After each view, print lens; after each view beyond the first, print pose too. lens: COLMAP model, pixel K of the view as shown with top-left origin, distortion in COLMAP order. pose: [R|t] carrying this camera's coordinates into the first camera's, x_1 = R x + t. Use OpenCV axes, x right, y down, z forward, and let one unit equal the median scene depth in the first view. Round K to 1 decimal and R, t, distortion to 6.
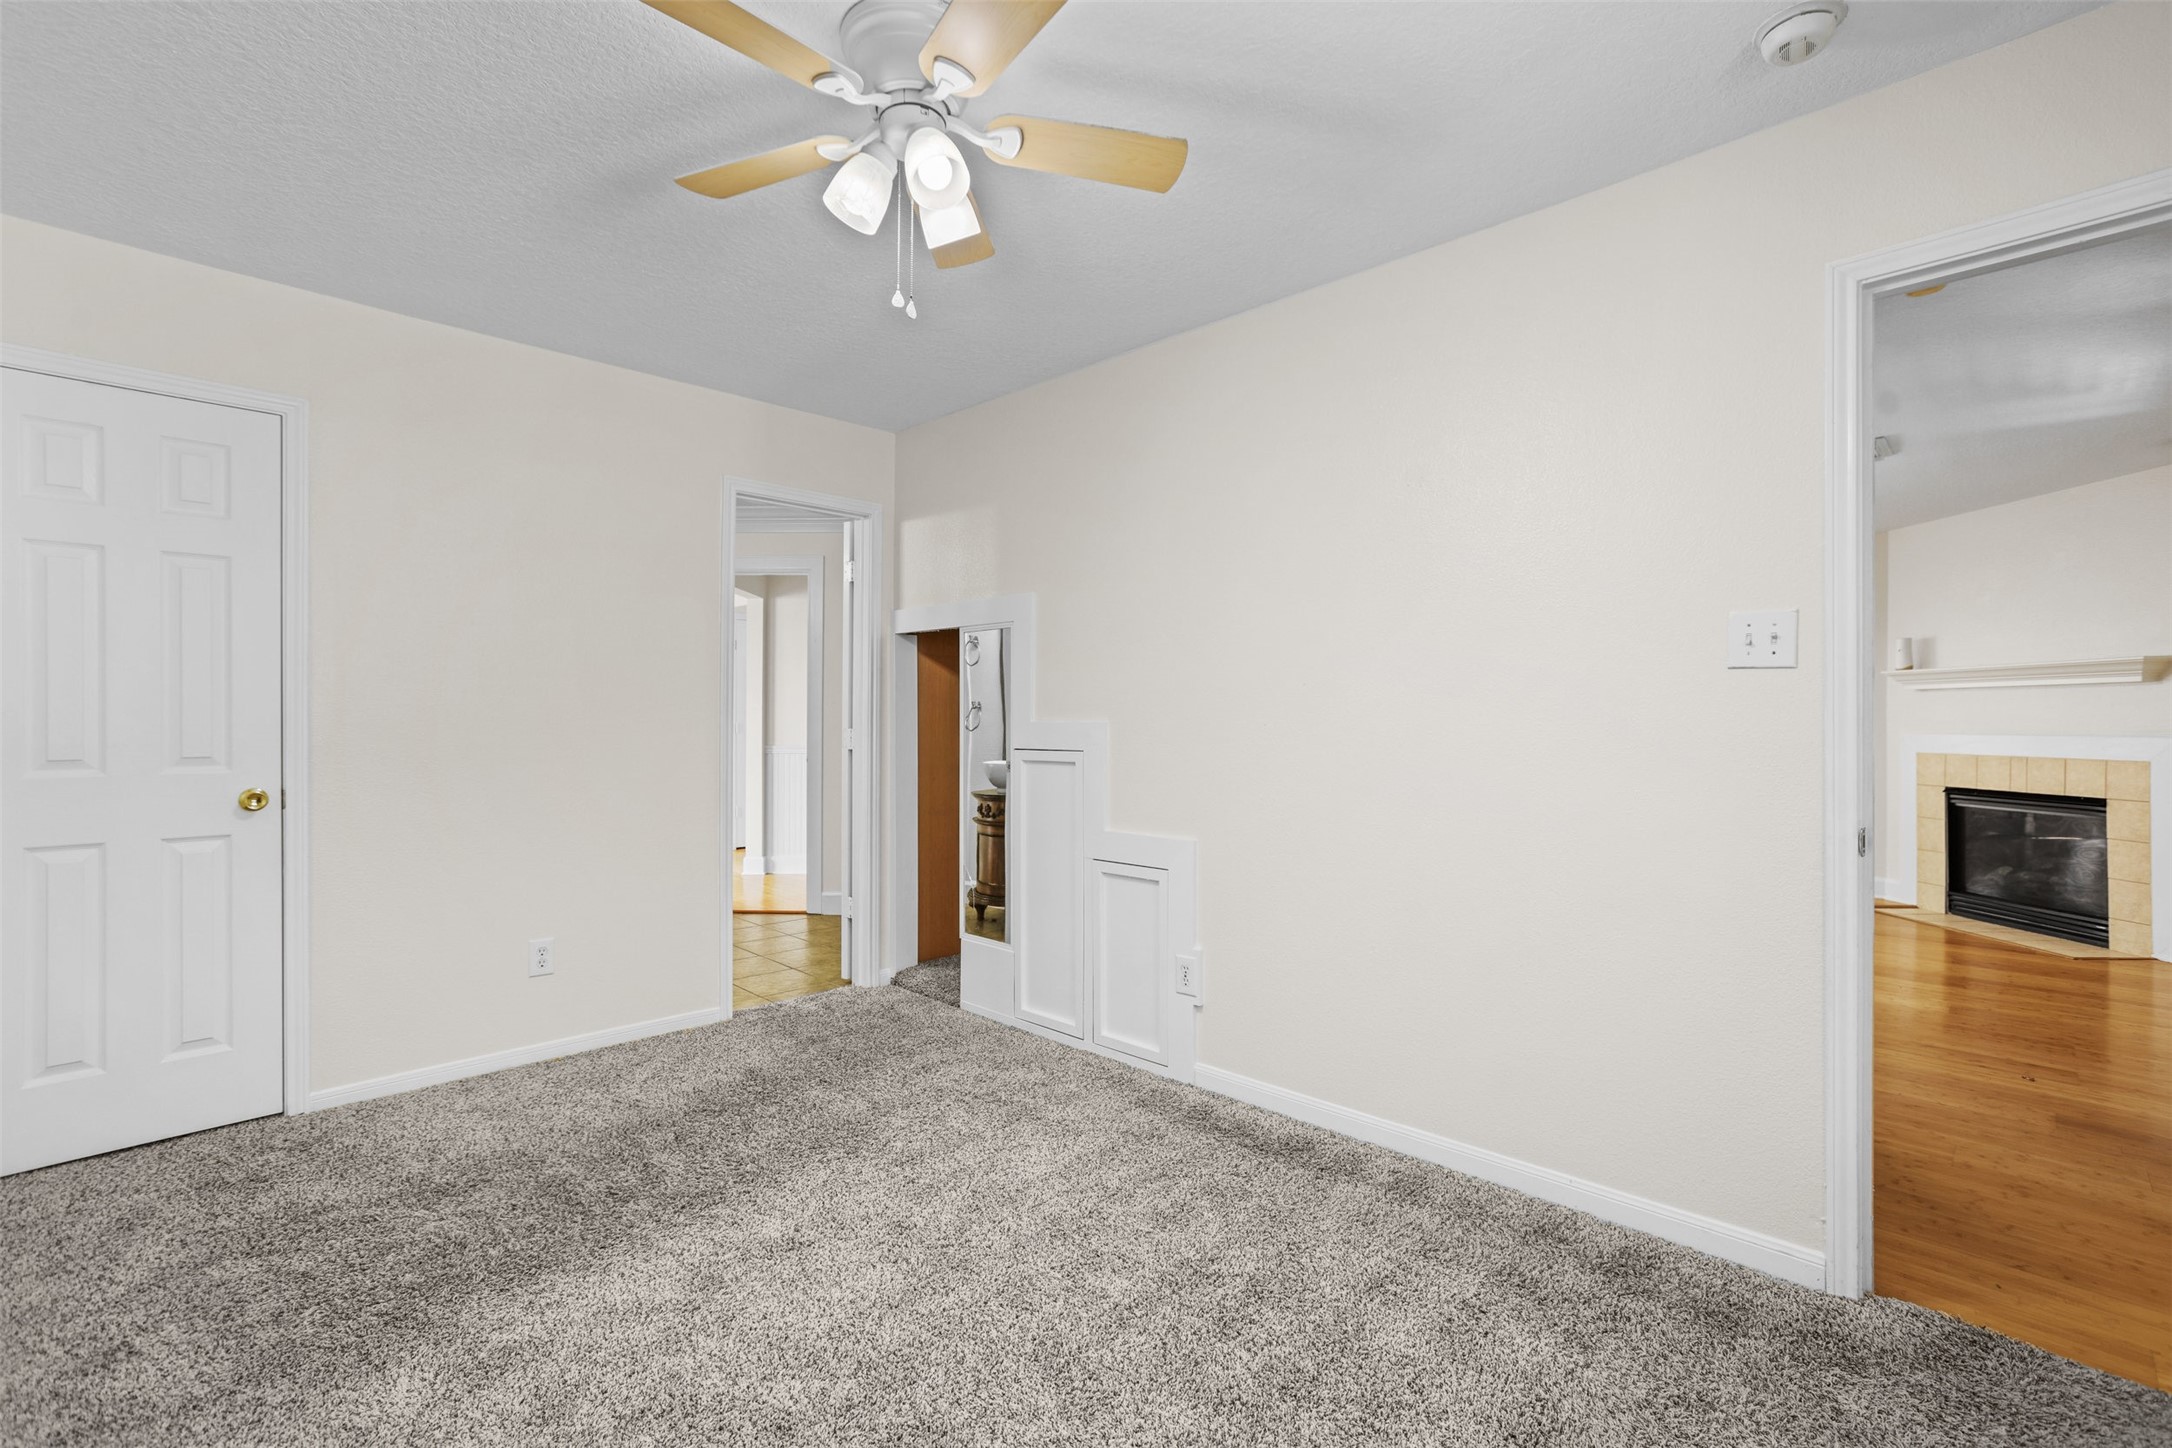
lens RADIAL K [[964.4, 0, 1082.9], [0, 964.4, 713.9], [0, 0, 1]] dist [-0.023972, 0.019586]
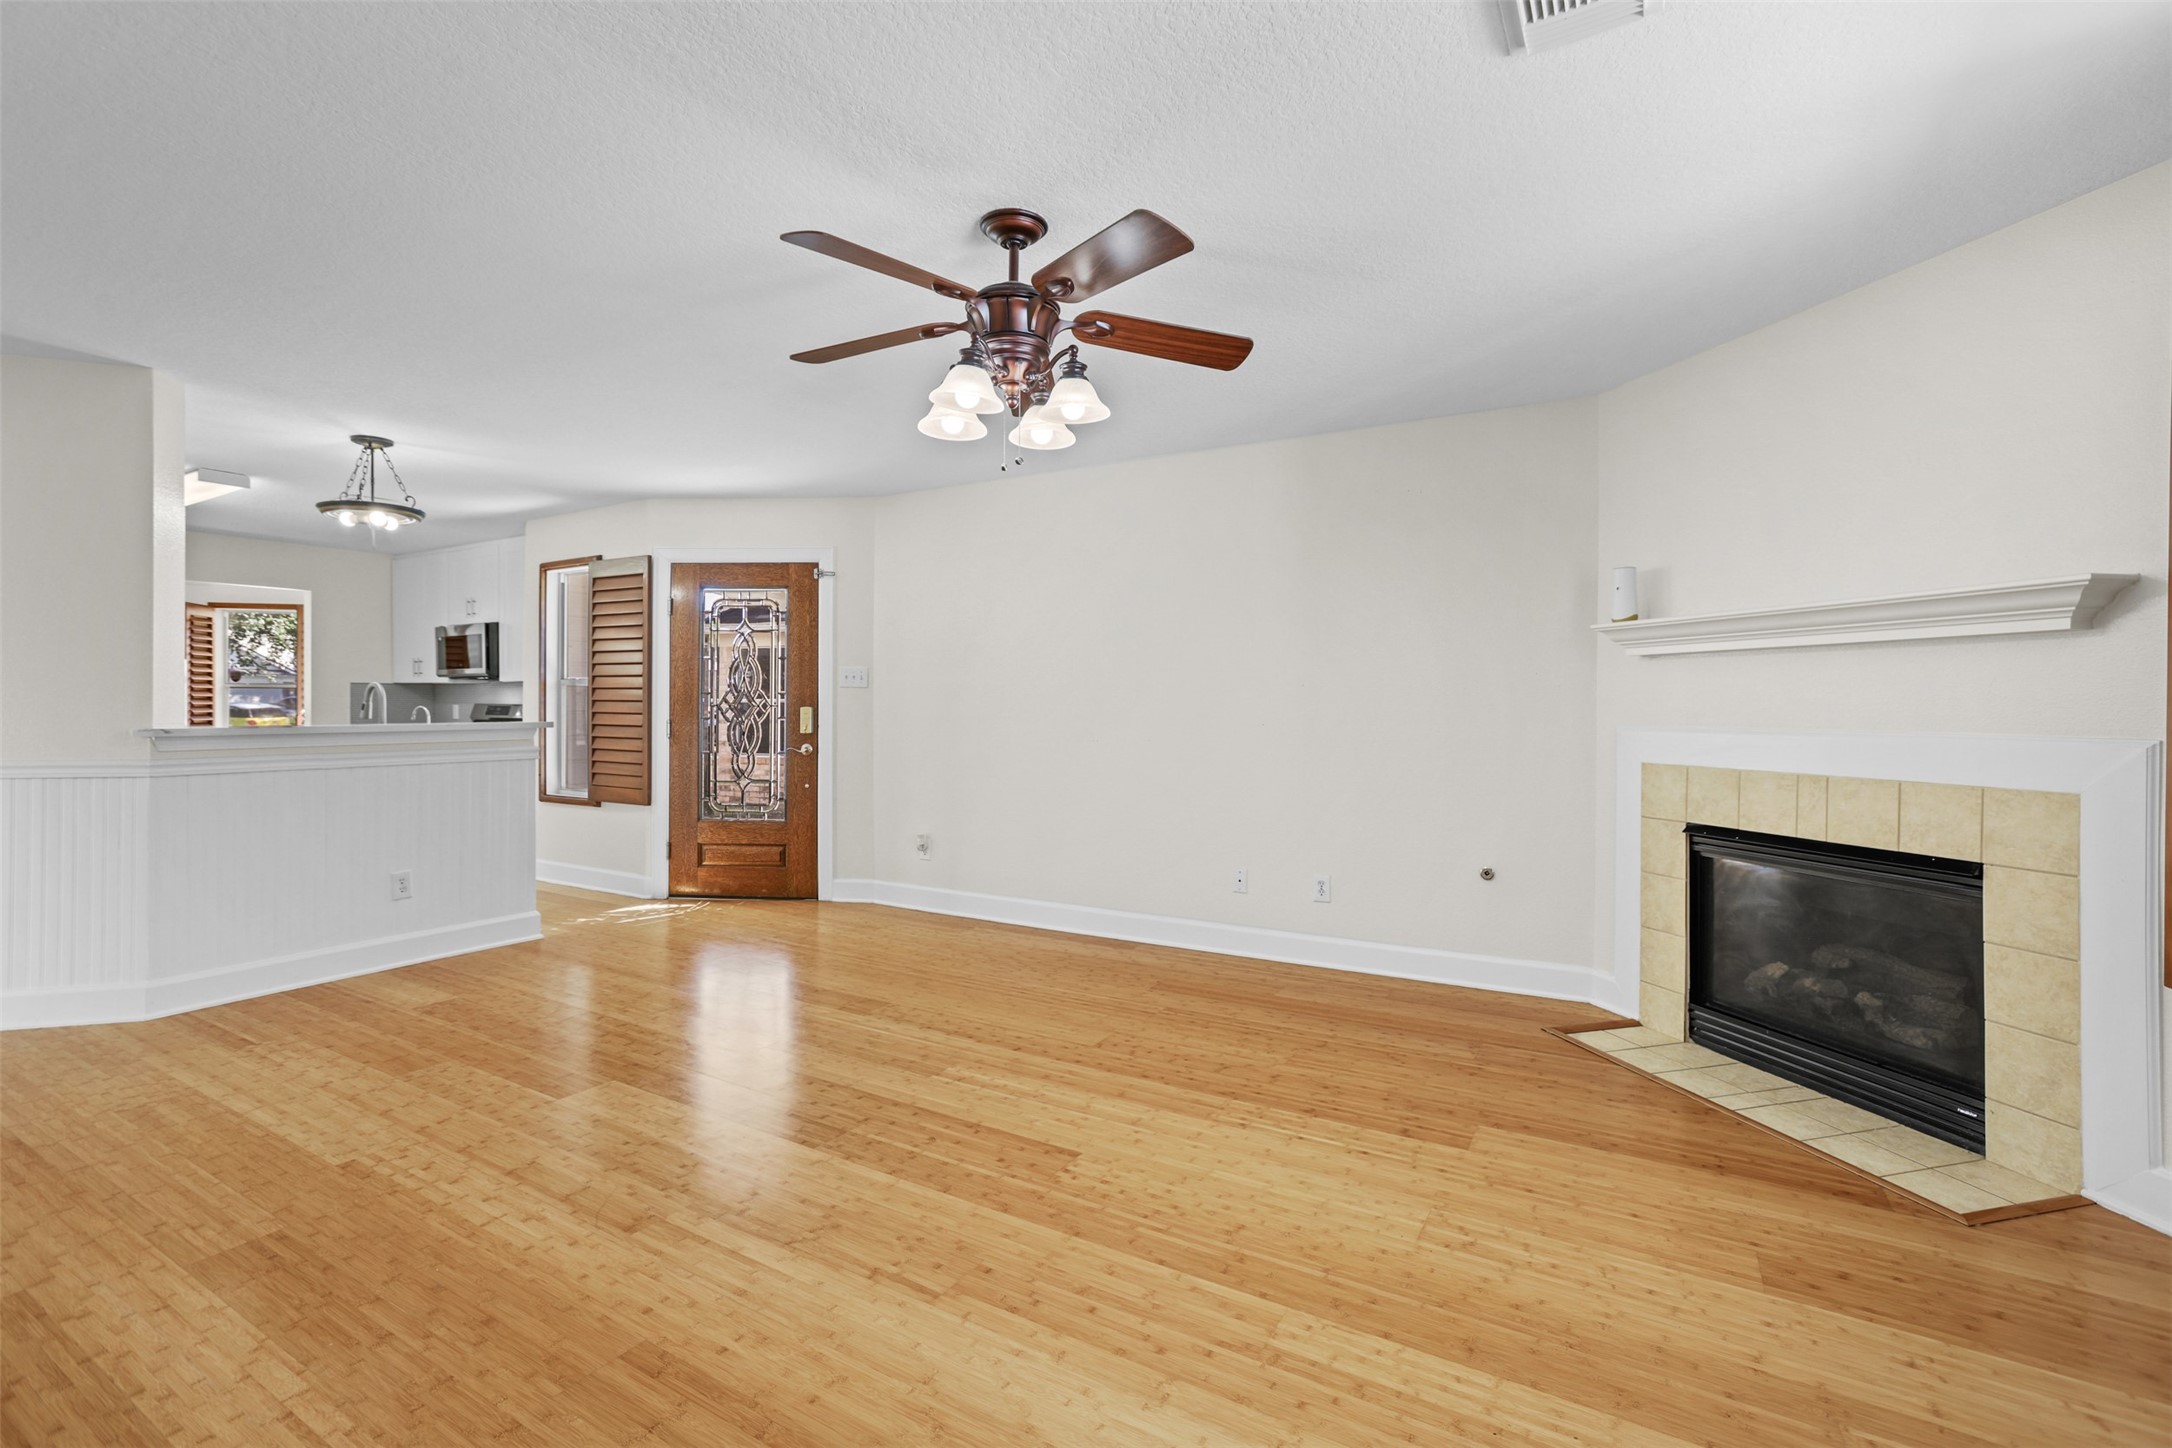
lens RADIAL K [[964.4, 0, 1082.9], [0, 964.4, 713.9], [0, 0, 1]] dist [-0.023972, 0.019586]
pose [[0.967088, -0.003309, 0.254422, 0.410793], [-0.000807, 0.999870, 0.016073, 0.001150], [-0.254443, -0.015749, 0.966960, 0.548086]]
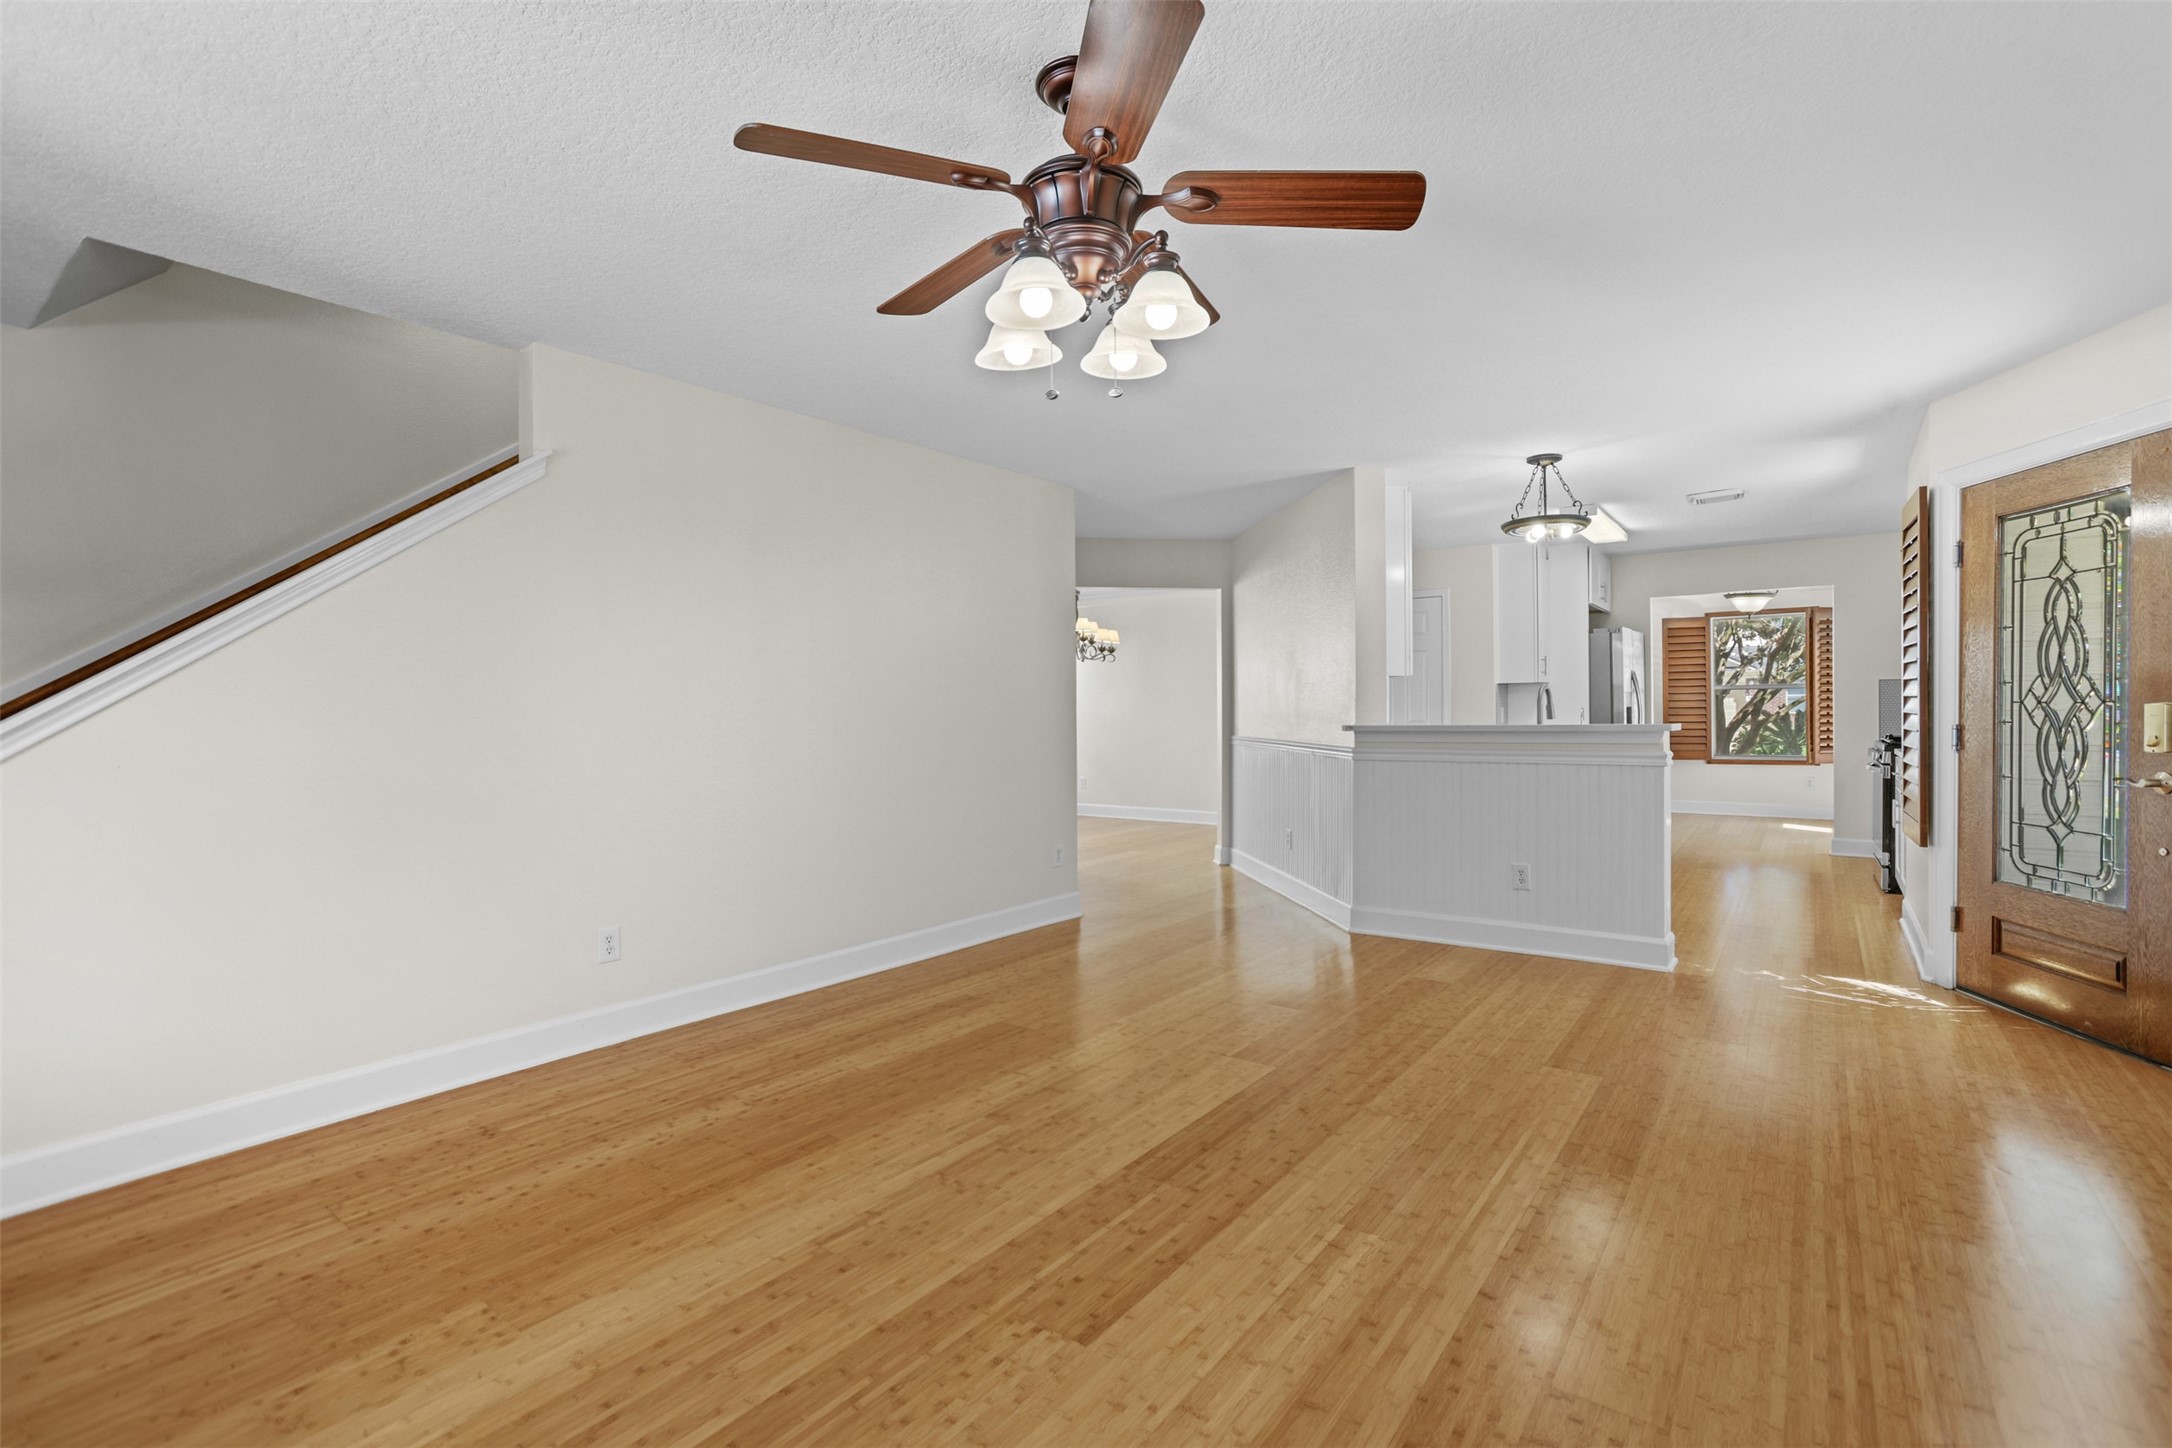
lens RADIAL K [[984.7, 0, 1087.8], [0, 984.7, 714.4], [0, 0, 1]] dist [-0.047165, 0.026241]
pose [[0.147323, -0.008181, -0.989055, 0.832398], [0.016519, 0.999847, -0.005810, 0.011456], [0.988950, -0.015483, 0.147436, 0.934074]]
